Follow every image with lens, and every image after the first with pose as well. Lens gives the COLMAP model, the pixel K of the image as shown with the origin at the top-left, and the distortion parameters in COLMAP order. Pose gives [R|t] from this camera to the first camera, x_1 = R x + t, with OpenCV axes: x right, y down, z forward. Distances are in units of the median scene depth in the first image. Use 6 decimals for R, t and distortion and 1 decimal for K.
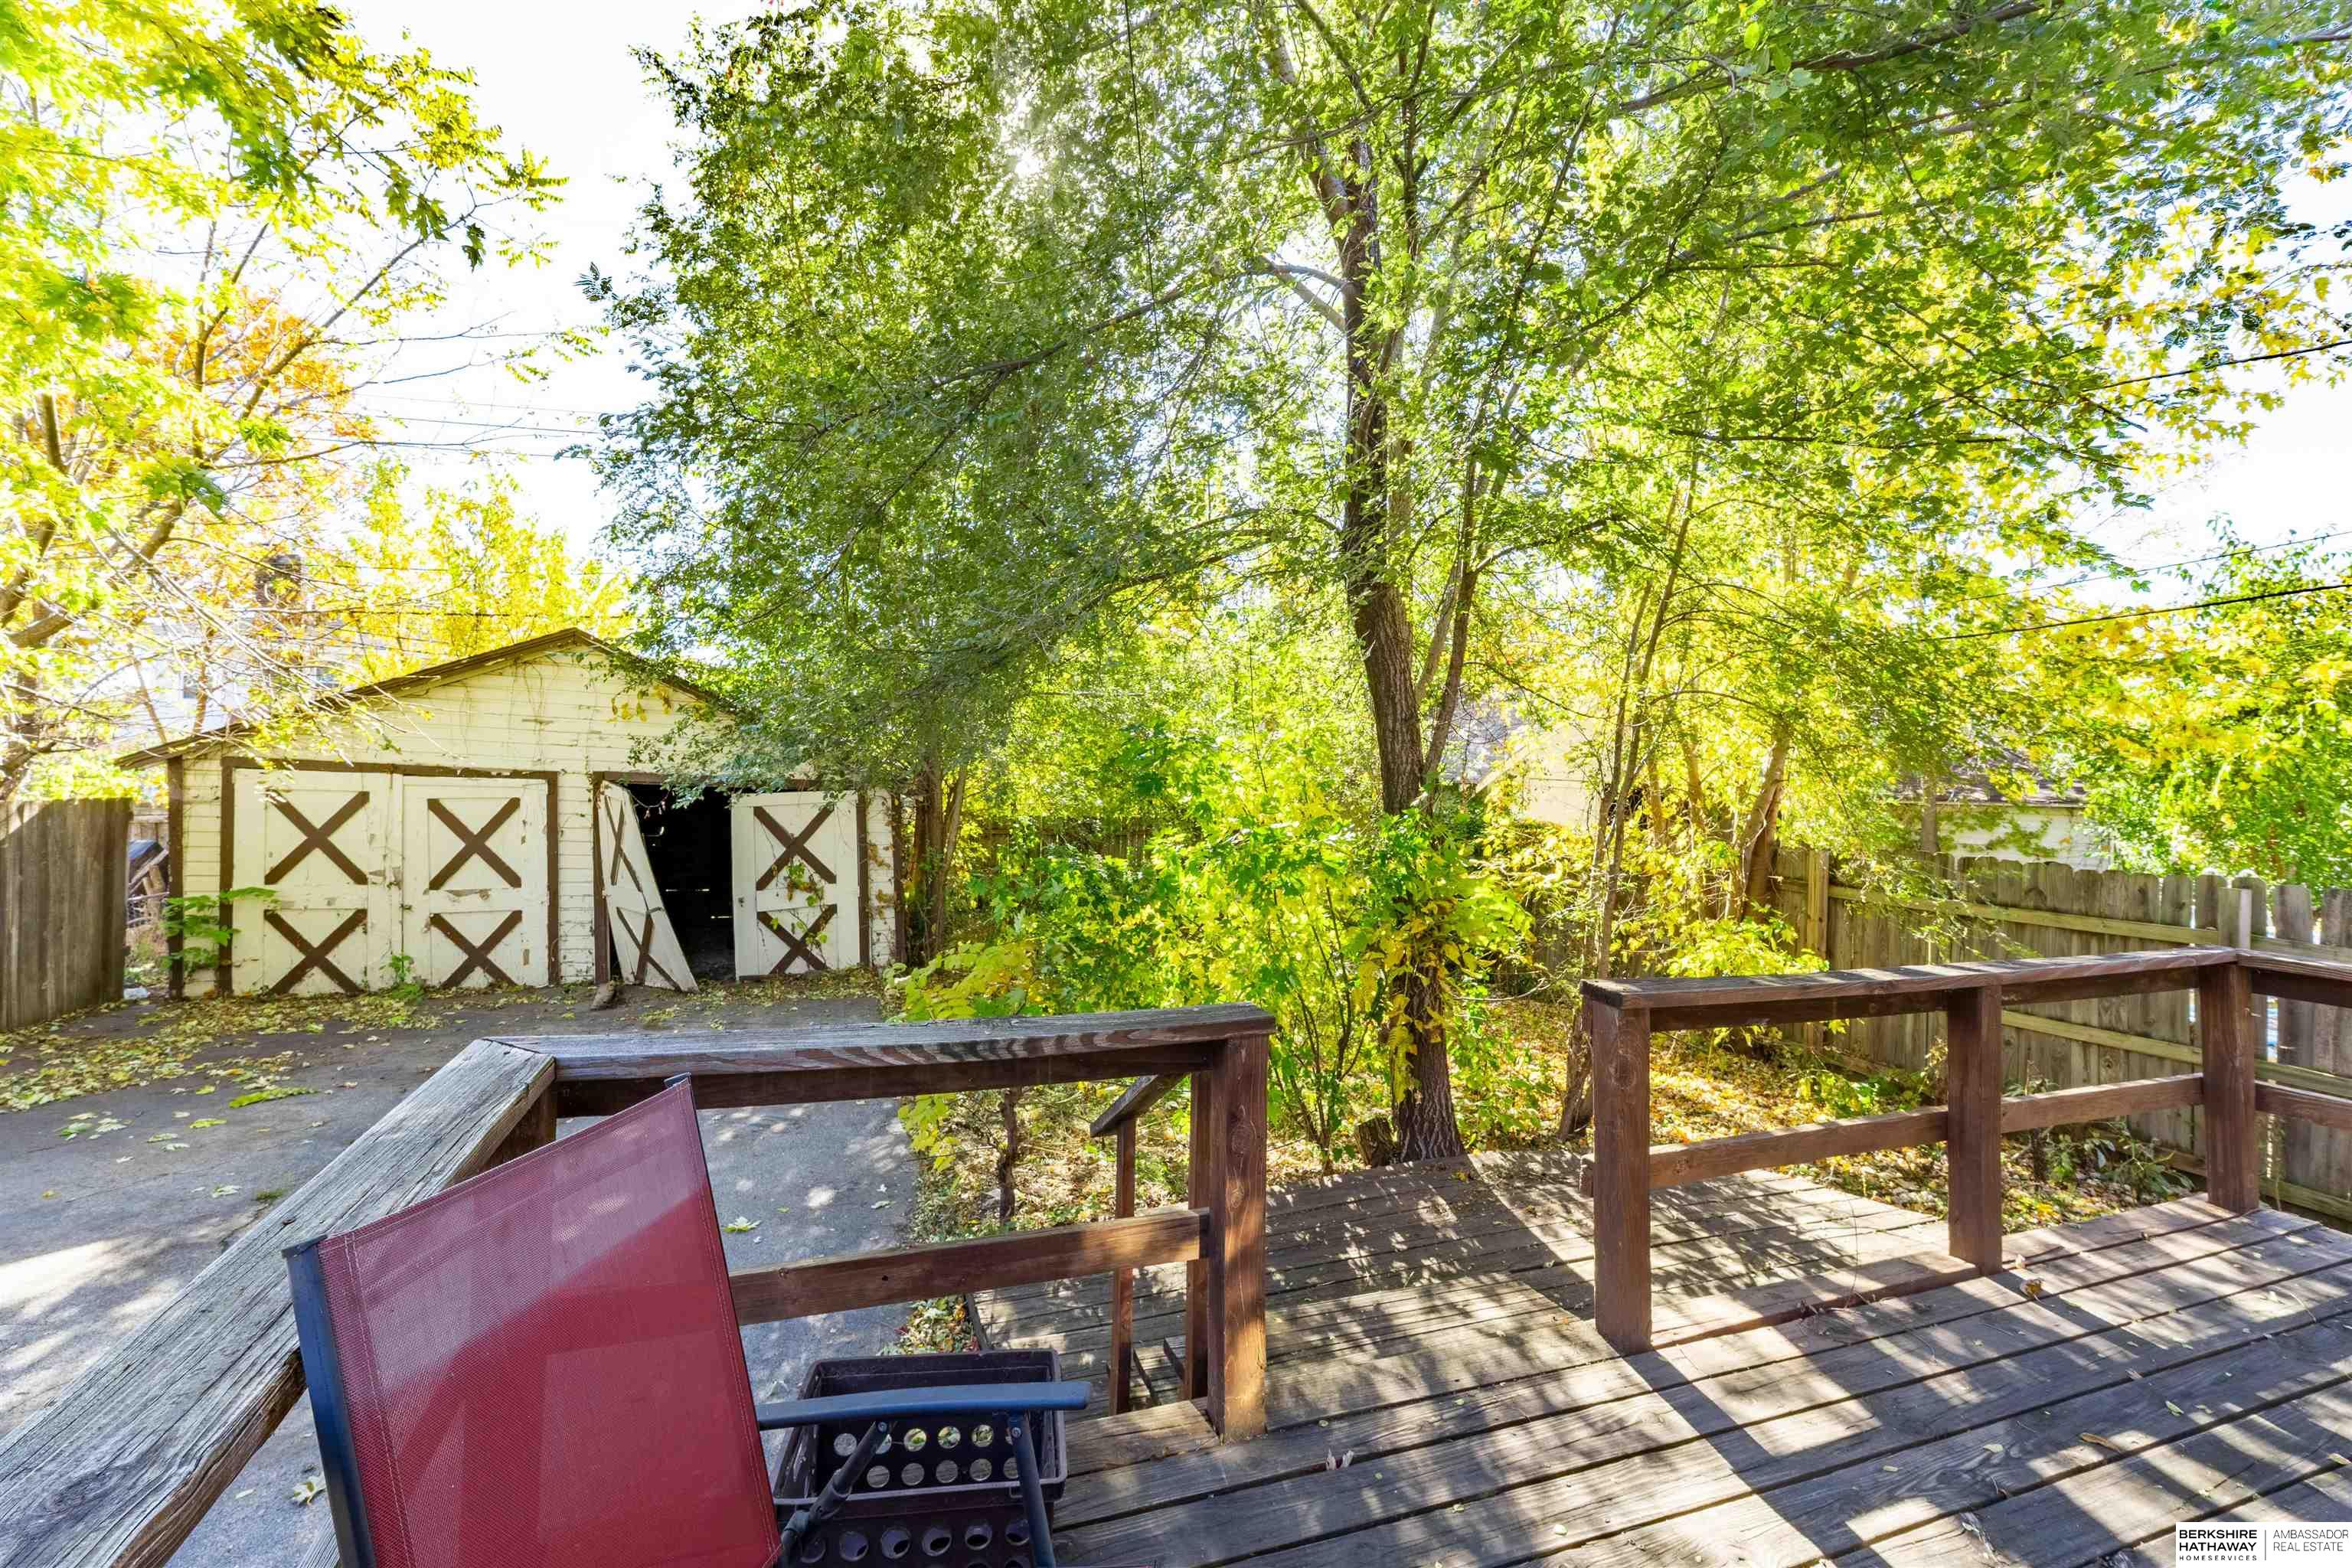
lens RADIAL K [[992.3, 0, 1178.6], [0, 992.3, 772.4], [0, 0, 1]] dist [0.009774, -0.000695]
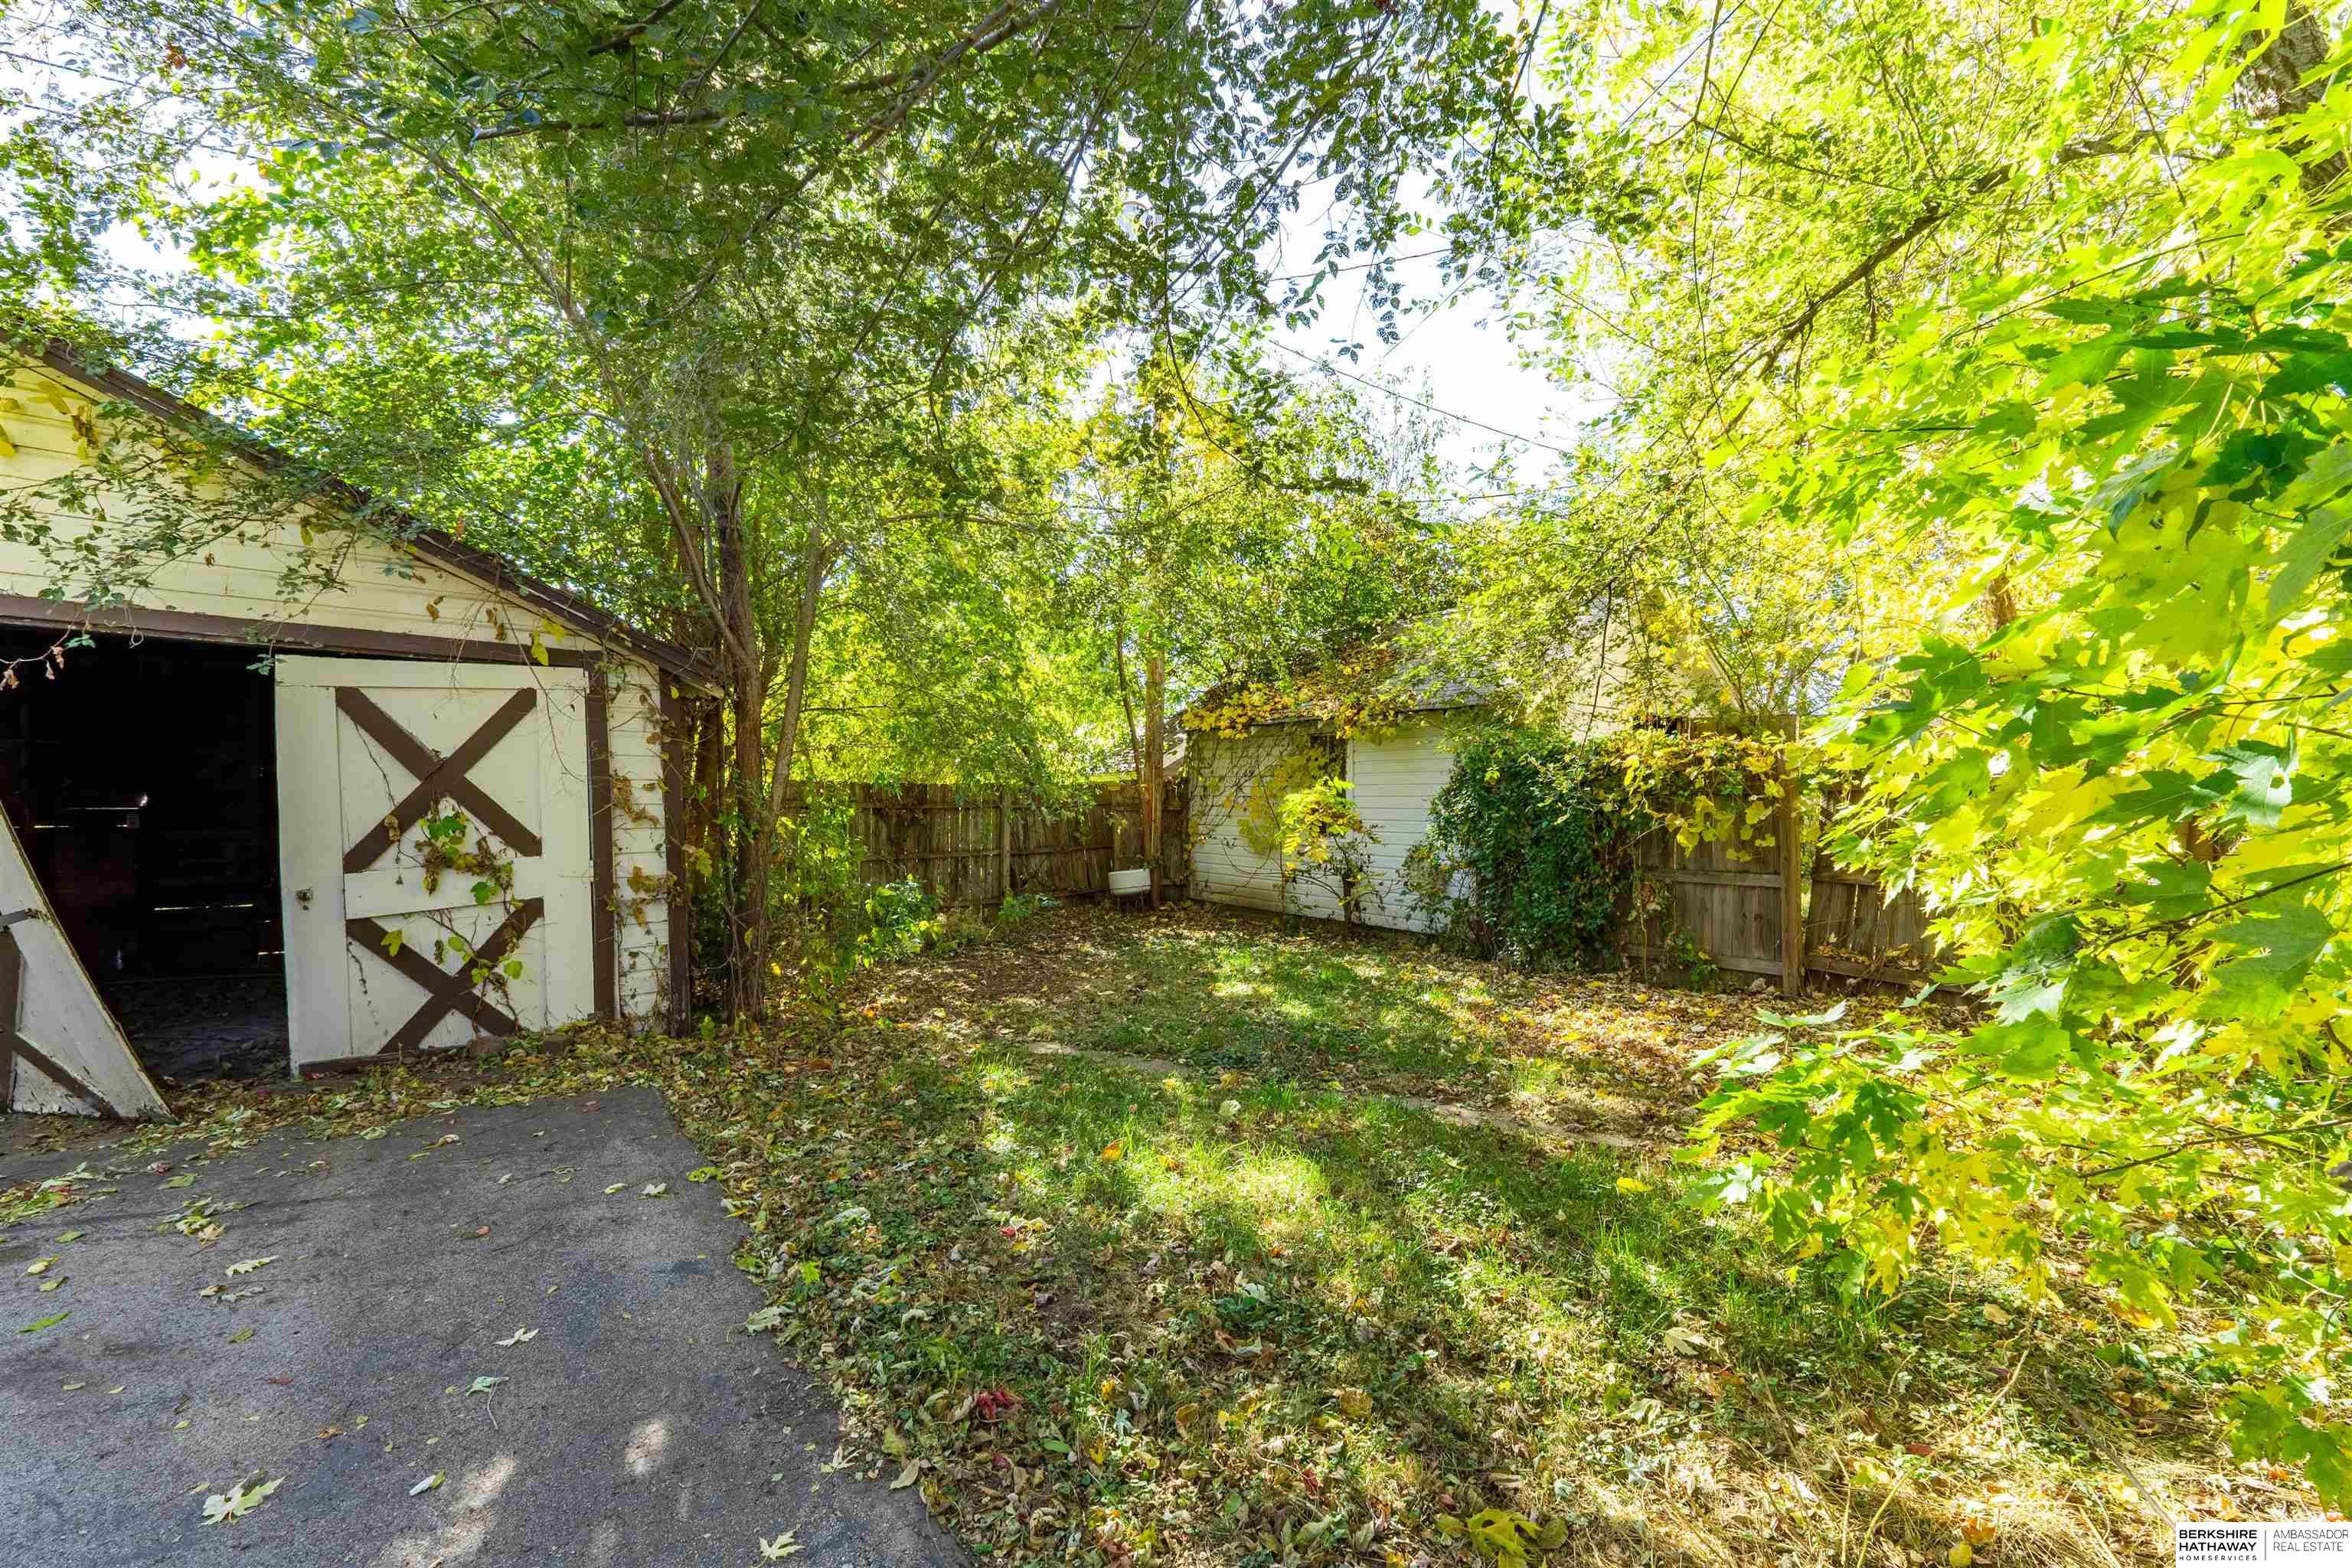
lens RADIAL K [[992.3, 0, 1176.8], [0, 992.3, 773.0], [0, 0, 1]] dist [0.009774, -0.000695]
pose [[0.962258, -0.011617, 0.271891, -0.195906], [0.015572, 0.999802, -0.012395, 0.091501], [-0.271694, 0.016161, 0.962248, 0.490869]]
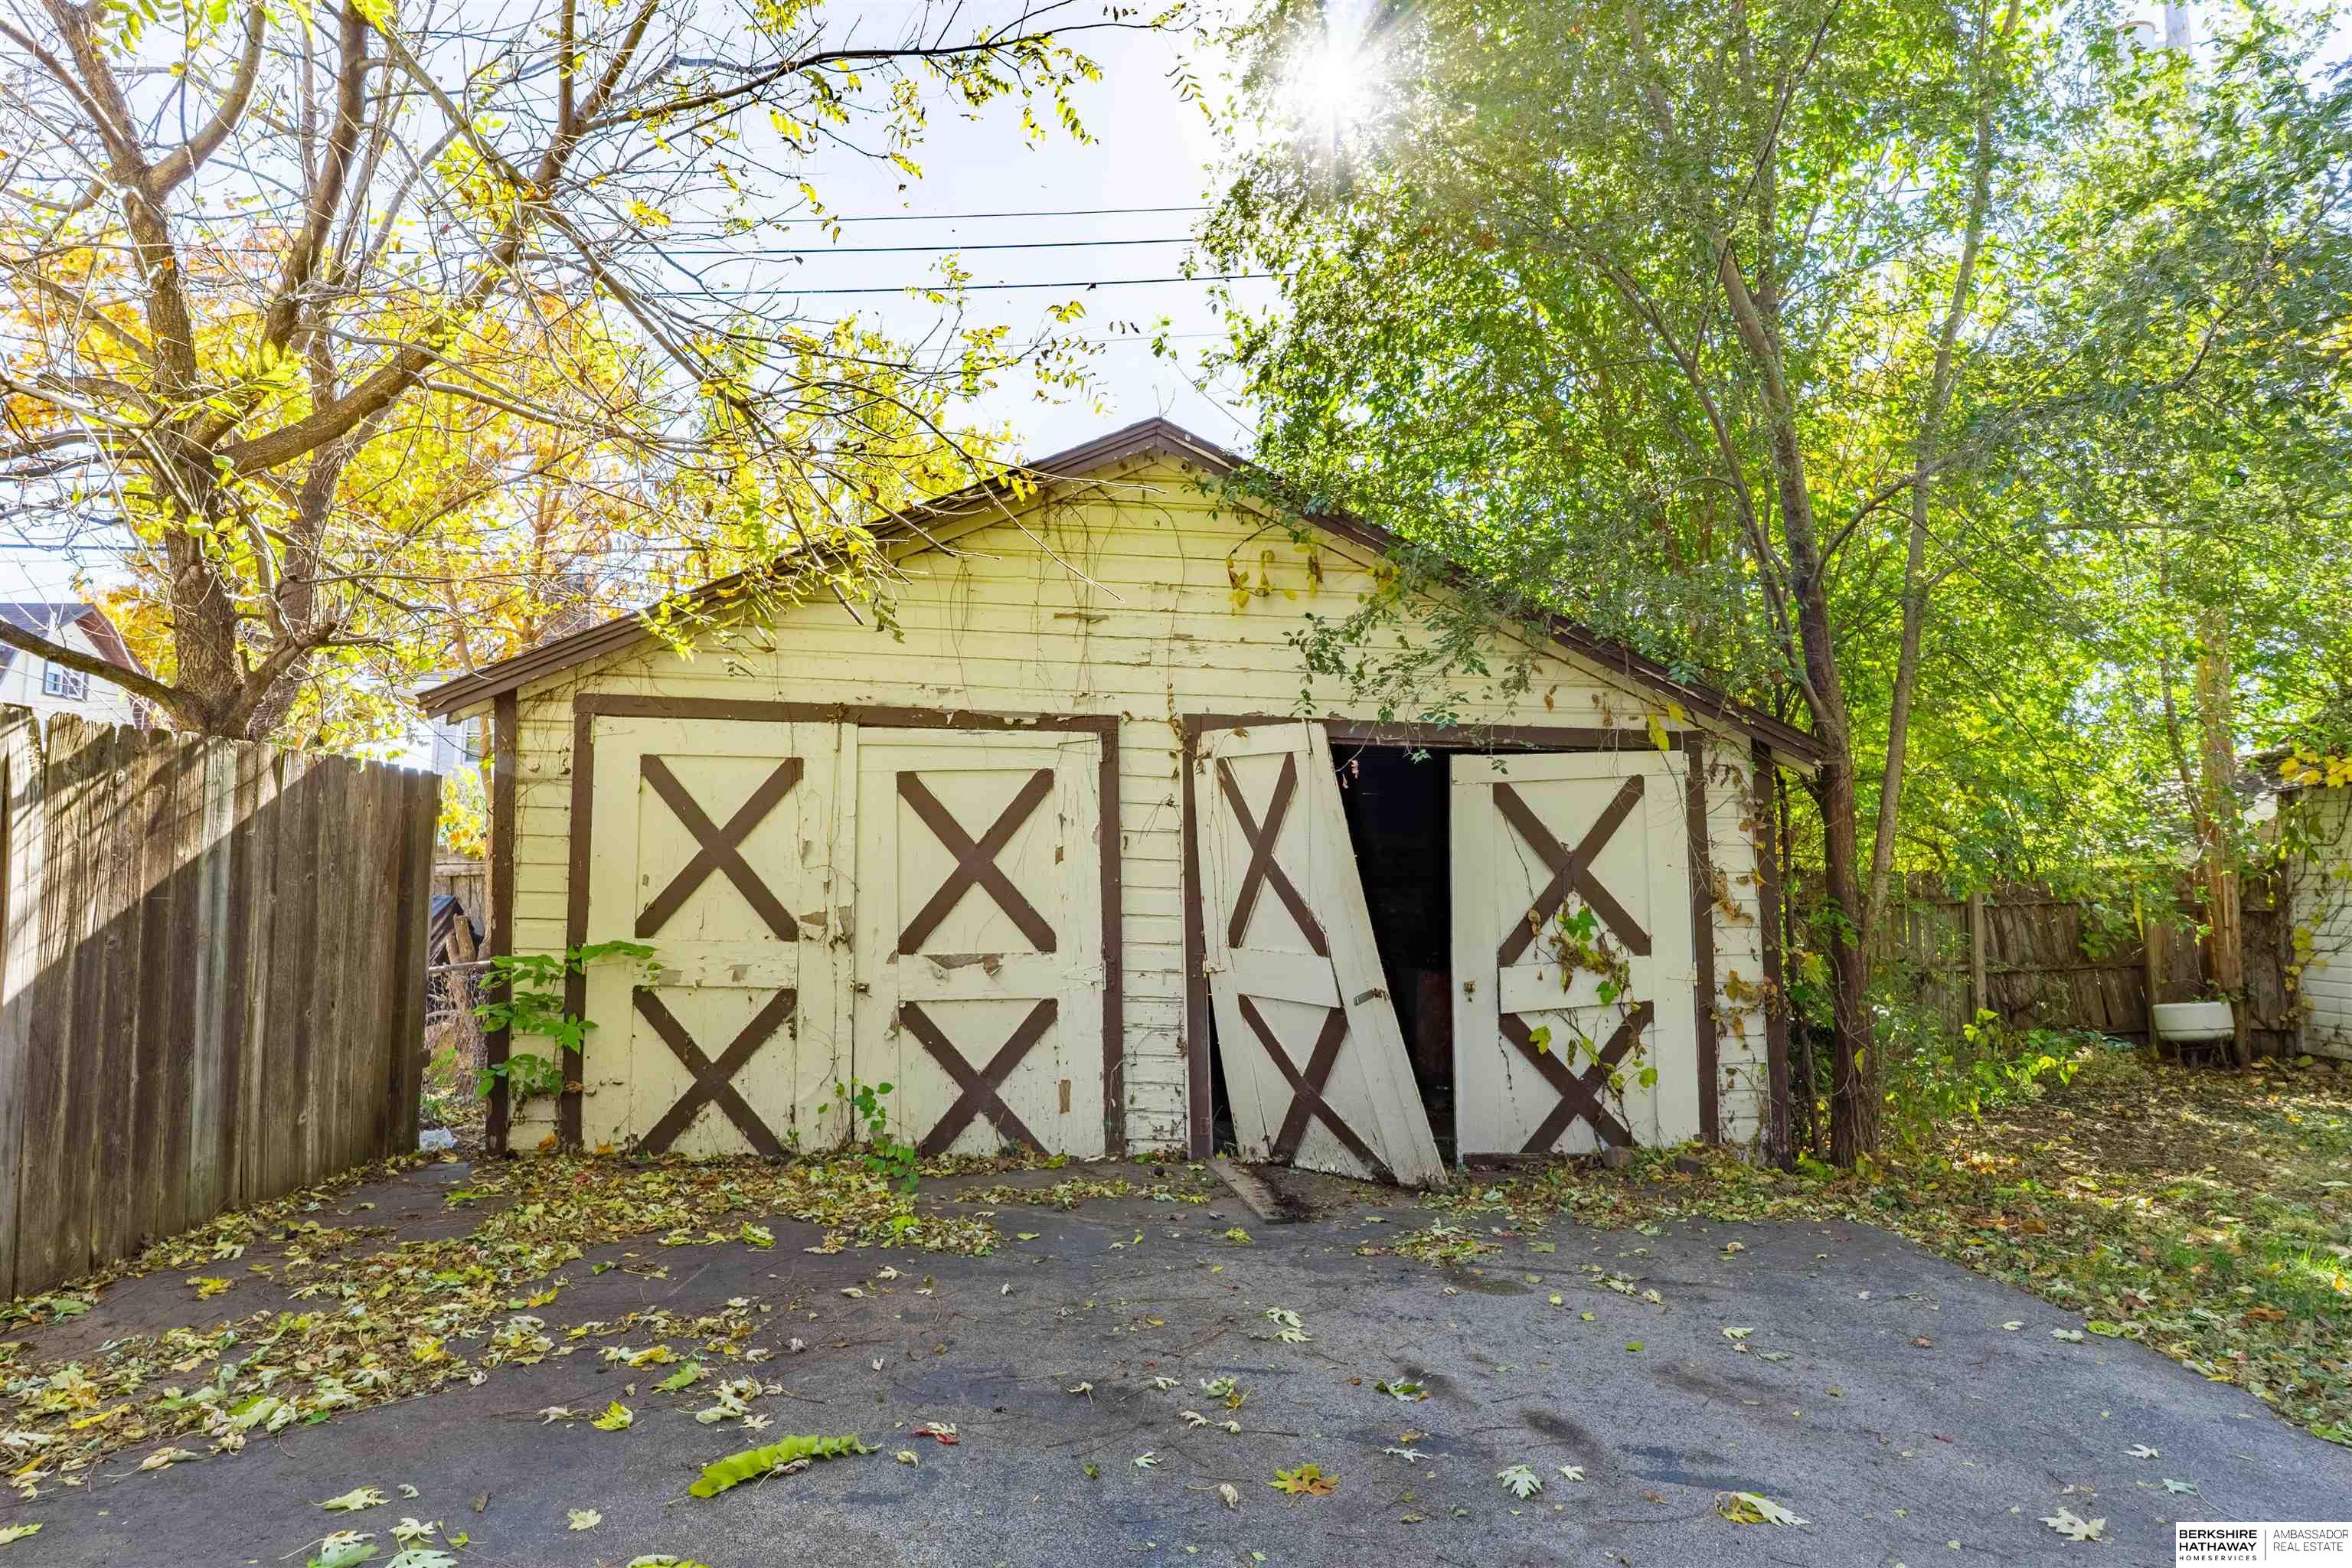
lens RADIAL K [[1349.8, 0, 1175.4], [0, 1349.8, 775.1], [0, 0, 1]] dist [-0.001228, -0.000777]
pose [[0.957778, -0.038642, -0.284900, -0.418016], [0.016613, 0.996709, -0.079339, 0.083760], [0.287029, 0.071256, 0.955268, 0.381878]]
